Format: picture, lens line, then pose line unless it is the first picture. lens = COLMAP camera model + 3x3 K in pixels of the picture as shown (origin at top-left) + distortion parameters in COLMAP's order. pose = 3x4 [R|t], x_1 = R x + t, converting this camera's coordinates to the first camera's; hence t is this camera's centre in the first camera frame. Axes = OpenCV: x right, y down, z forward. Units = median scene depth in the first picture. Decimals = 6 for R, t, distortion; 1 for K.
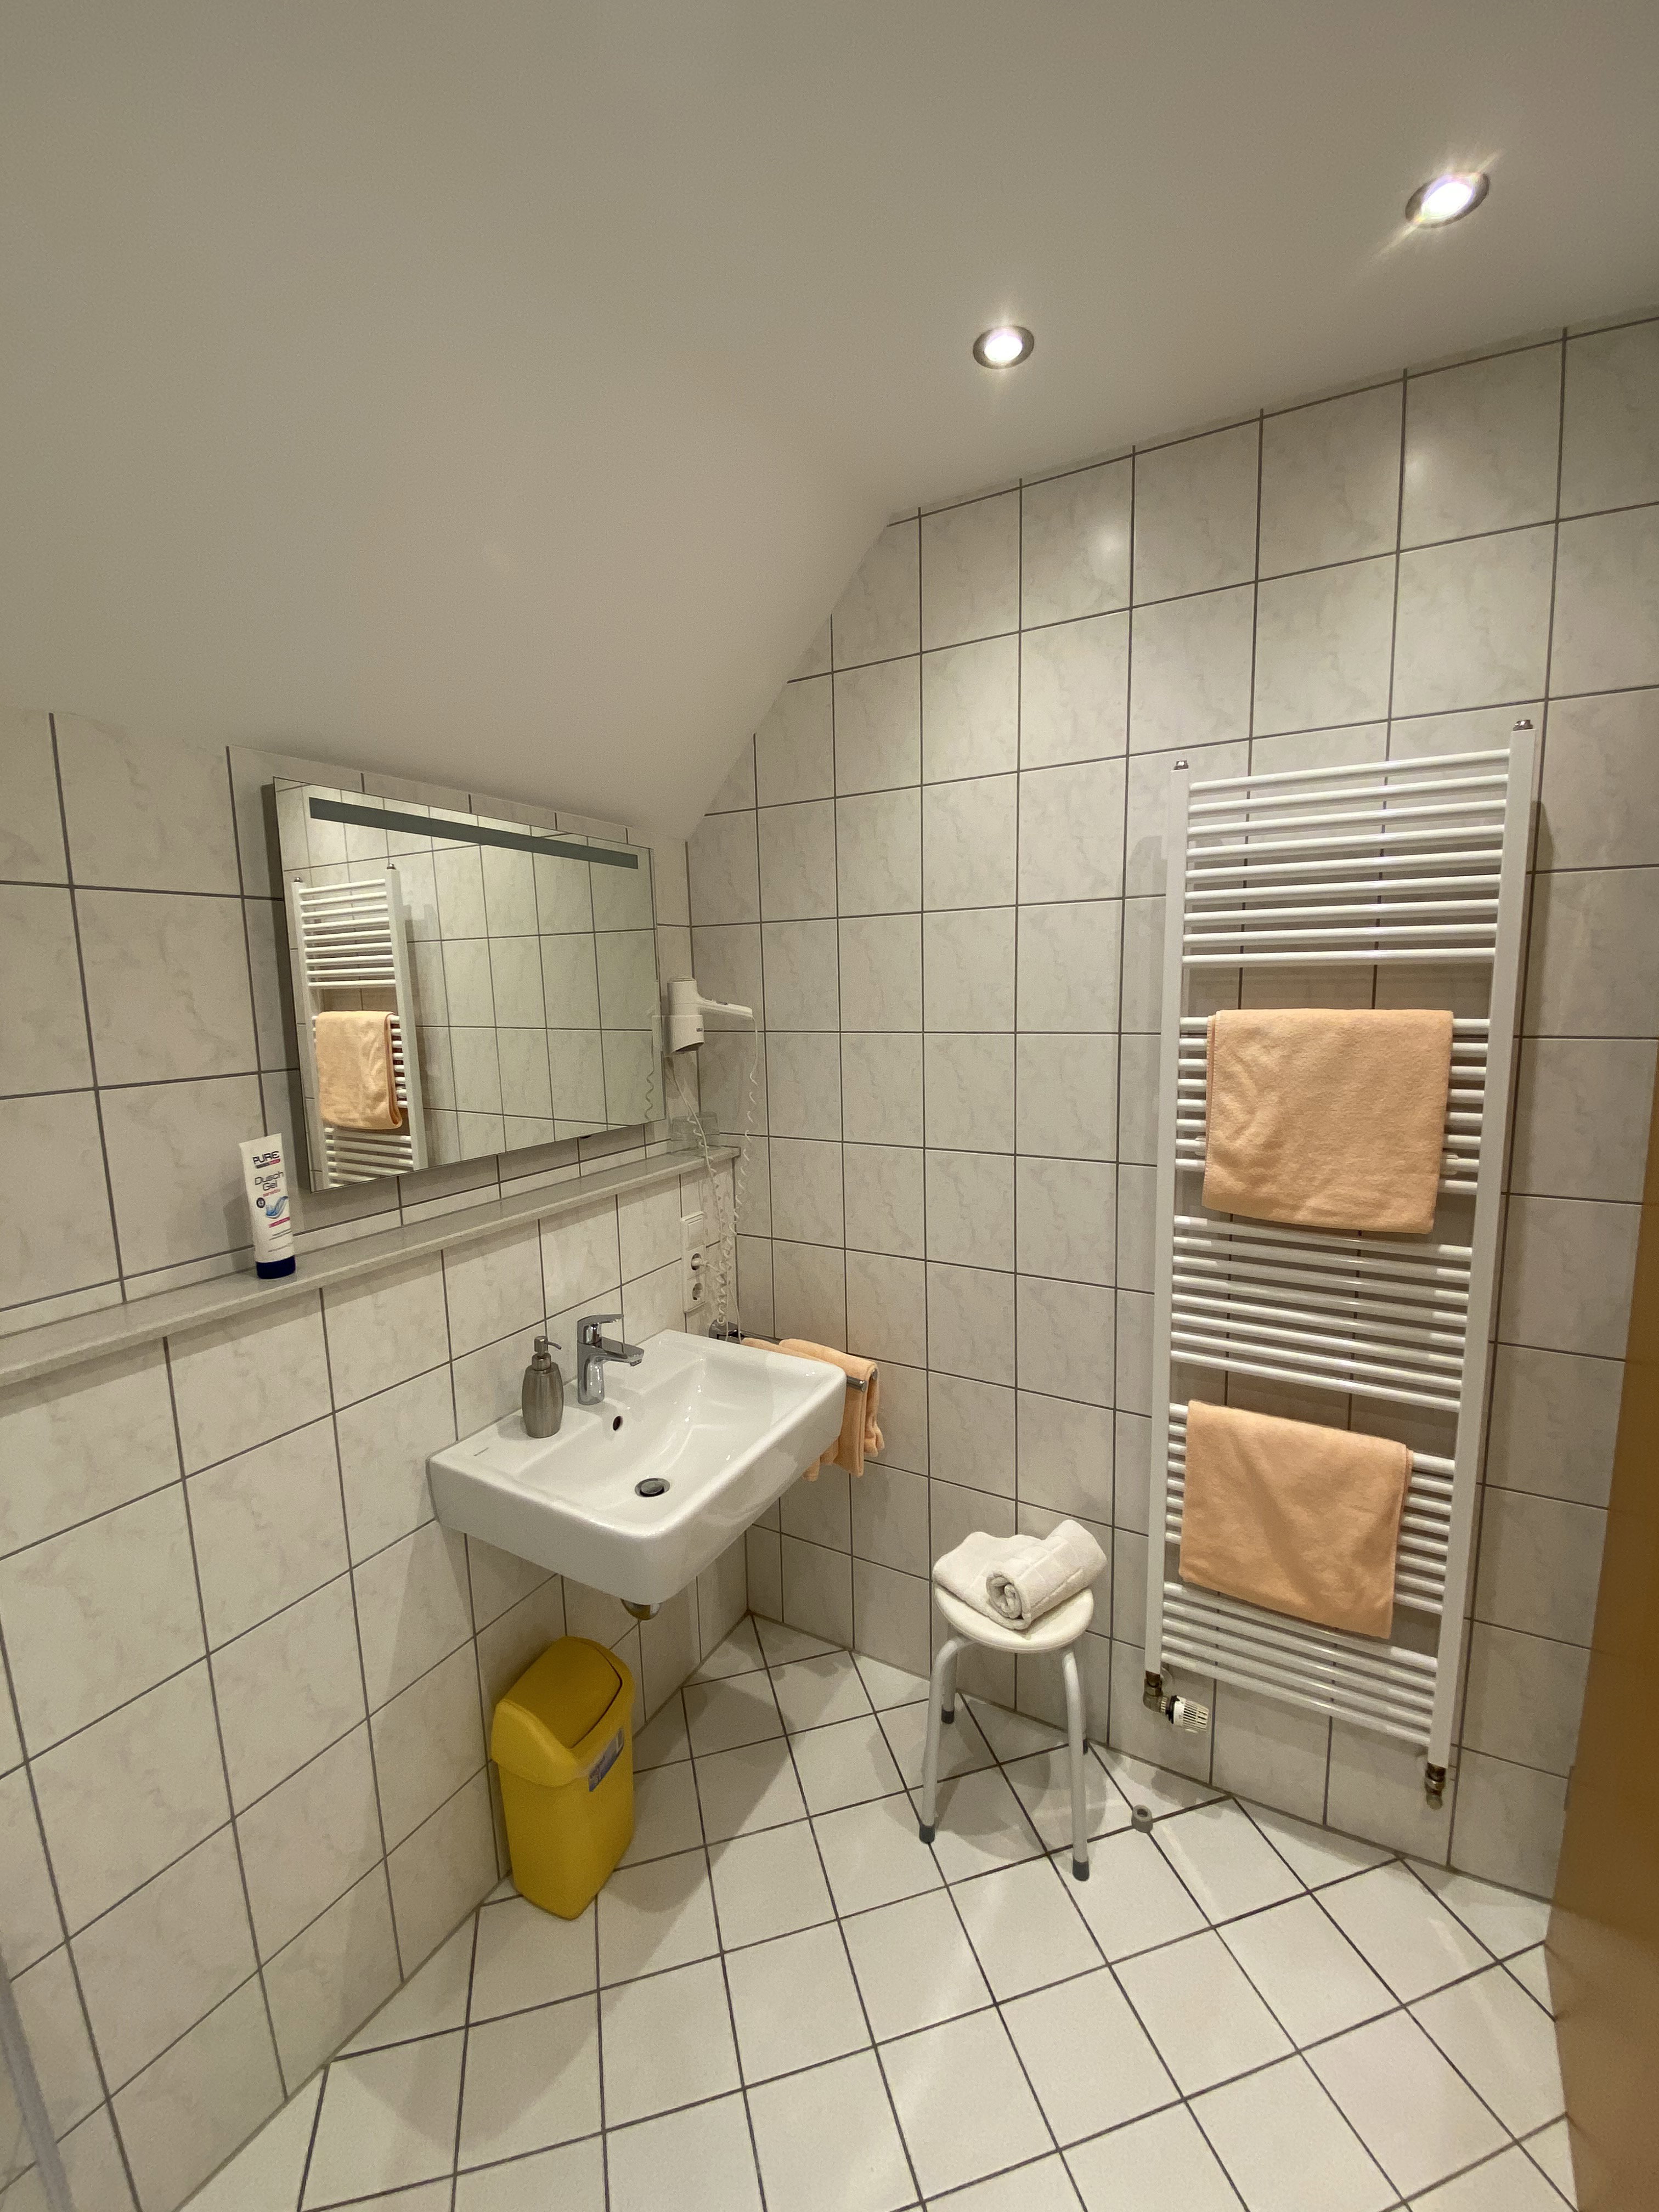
lens RADIAL K [[869.2, 0, 823.7], [0, 869.2, 1113.8], [0, 0, 1]] dist [-0.002130, -0.009163]
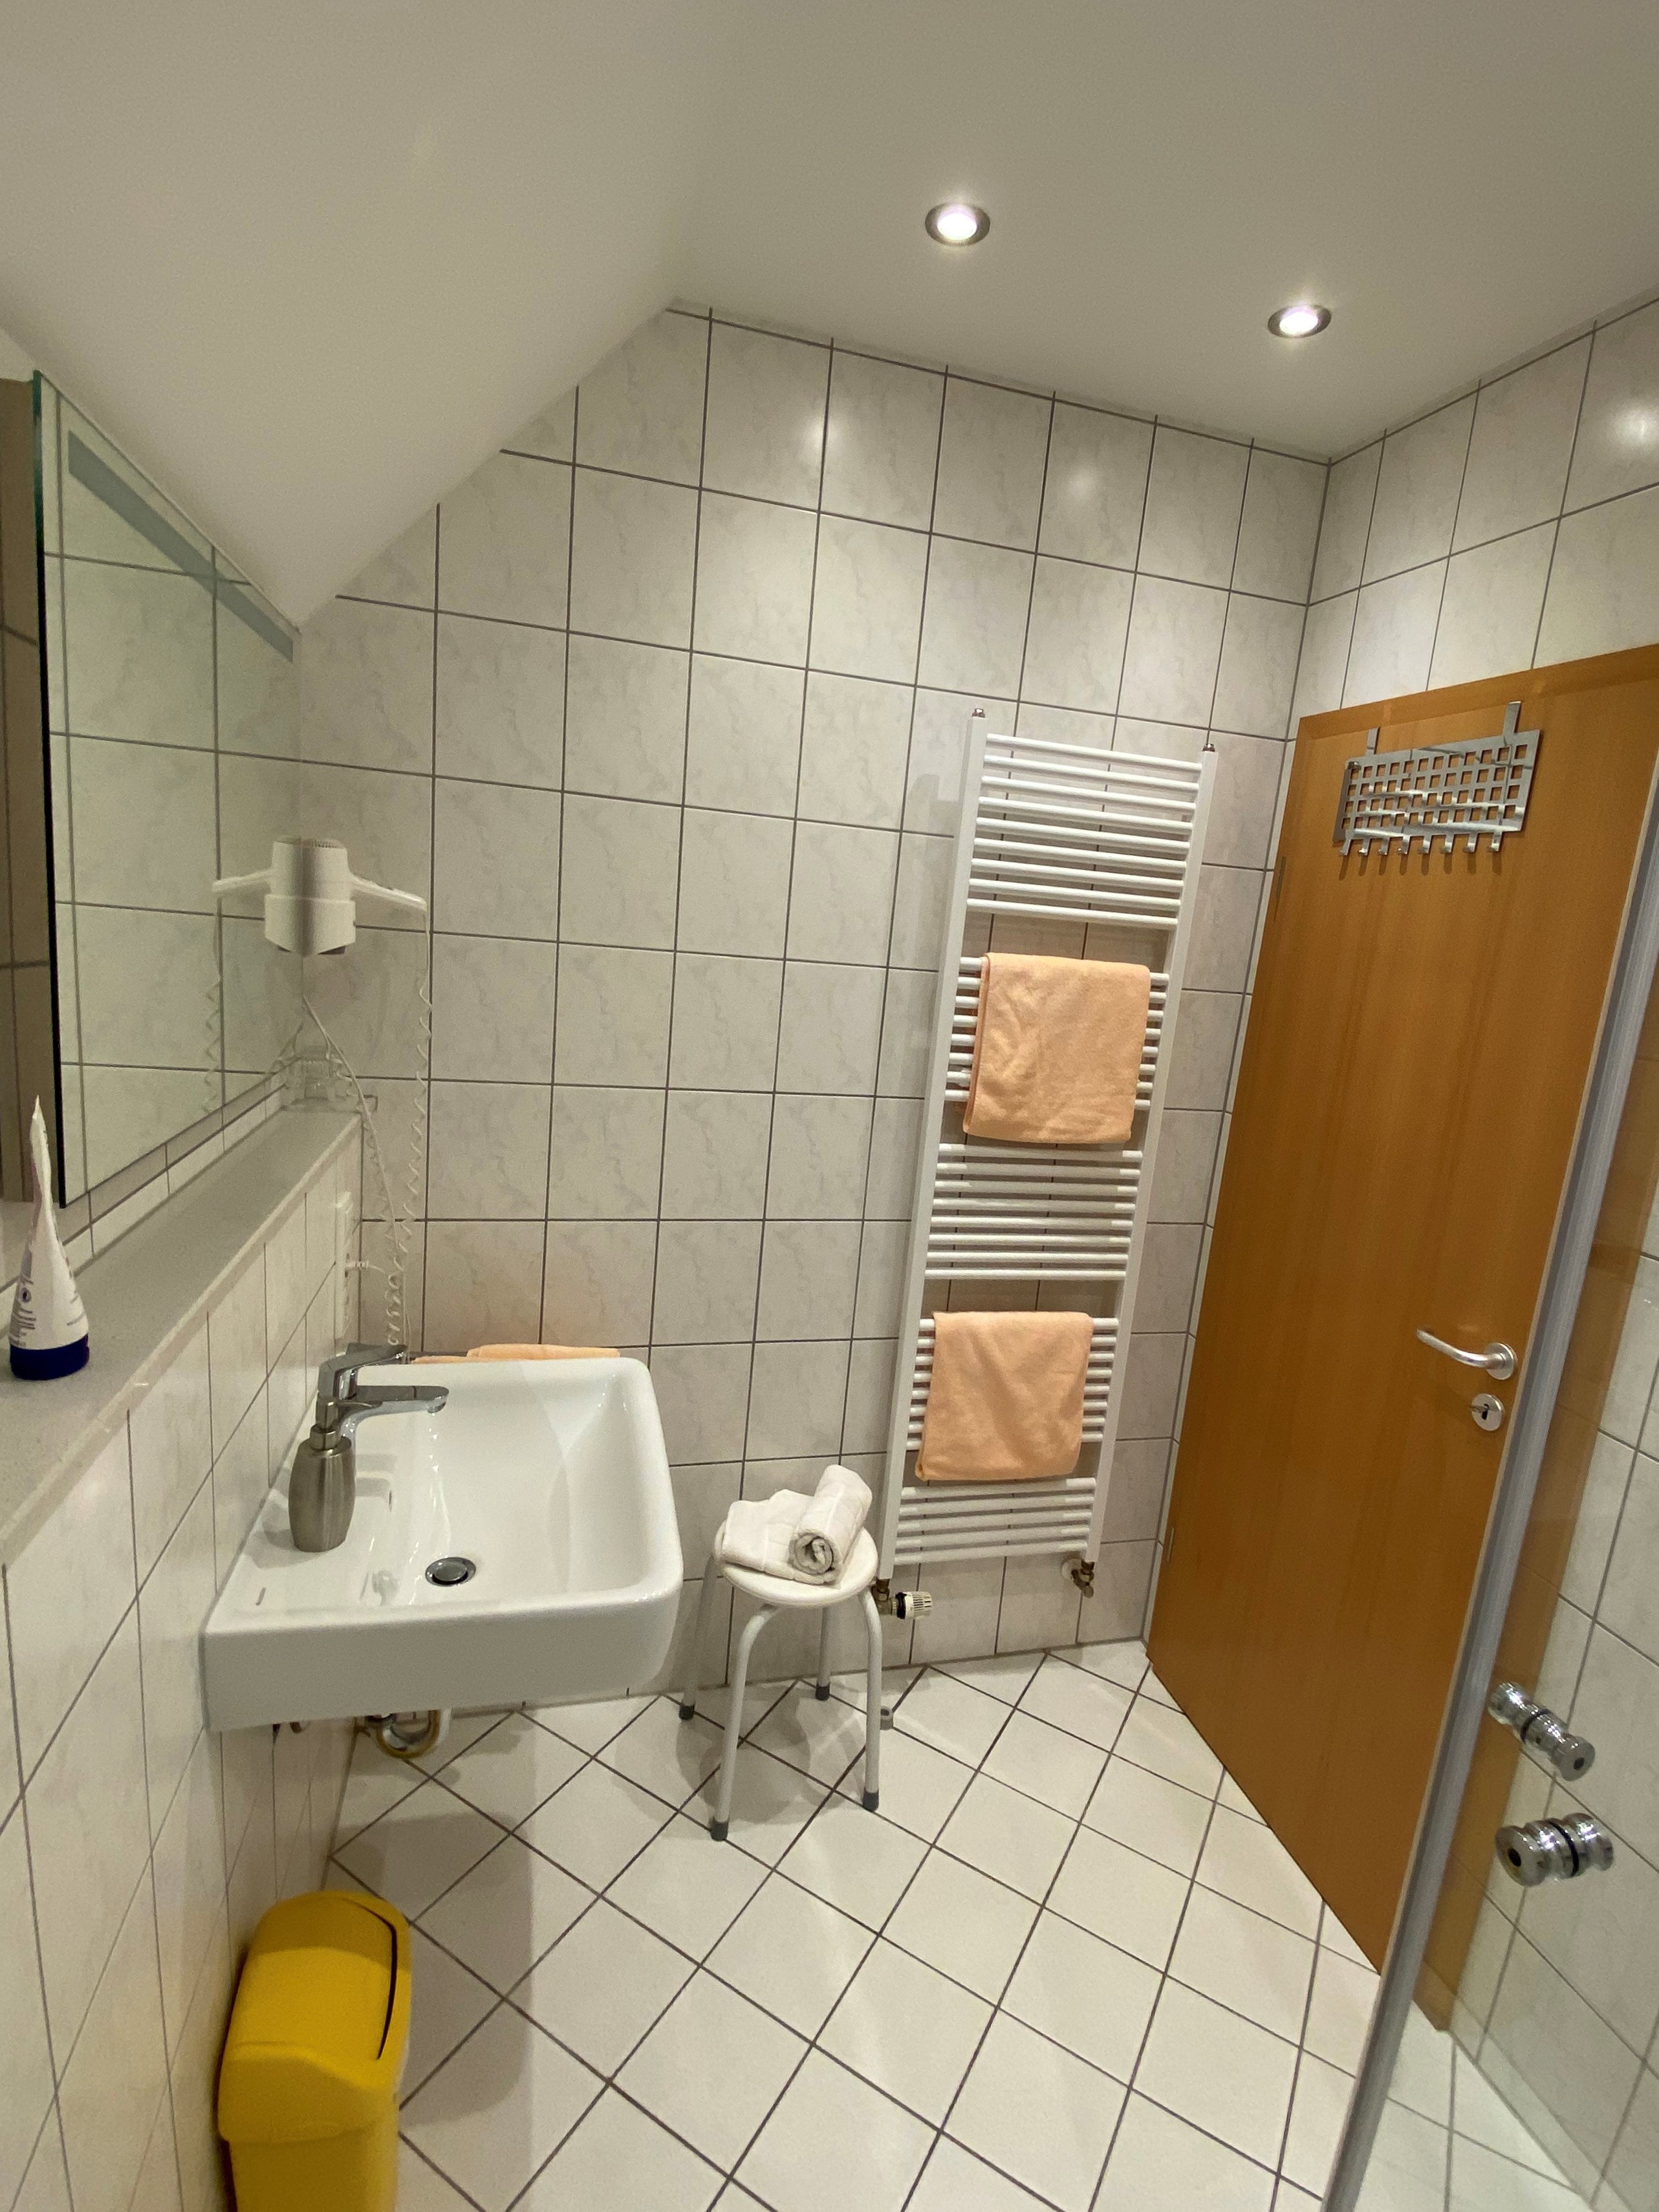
lens RADIAL K [[1025.8, 0, 825.1], [0, 1025.8, 1119.6], [0, 0, 1]] dist [0.007454, -0.007761]
pose [[0.723911, -0.050437, 0.688047, -0.553403], [-0.001145, 0.997235, 0.074307, -0.004999], [-0.689892, -0.054580, 0.721852, 0.193878]]
